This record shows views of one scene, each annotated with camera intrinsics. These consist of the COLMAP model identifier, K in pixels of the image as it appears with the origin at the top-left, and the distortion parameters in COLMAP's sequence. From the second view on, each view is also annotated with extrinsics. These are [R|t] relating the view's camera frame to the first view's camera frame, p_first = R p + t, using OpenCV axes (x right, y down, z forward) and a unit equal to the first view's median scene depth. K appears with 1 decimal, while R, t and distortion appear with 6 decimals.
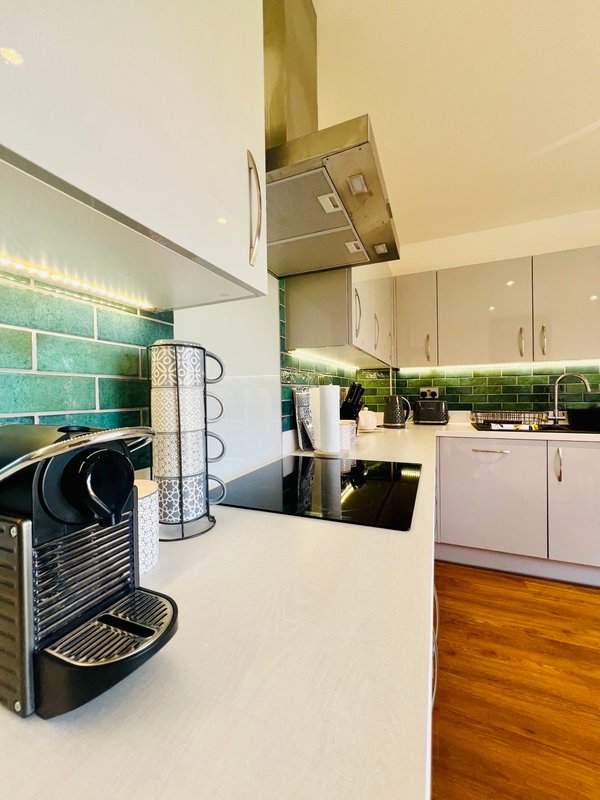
lens RADIAL K [[321.9, 0, 298.5], [0, 321.9, 396.0], [0, 0, 1]] dist [0.001793, -0.000464]
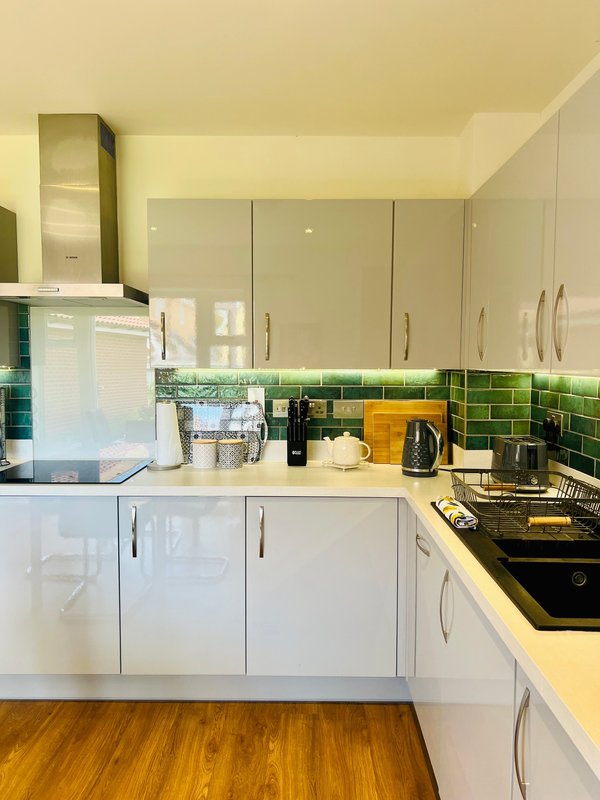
lens RADIAL K [[604.2, 0, 300.7], [0, 604.2, 399.9], [0, 0, 1]] dist [0.044431, -0.031206]
pose [[0.371445, 0.077341, -0.925228, 1.354965], [-0.016290, 0.996914, 0.076793, -0.130331], [0.928312, -0.013453, 0.371558, 0.431761]]
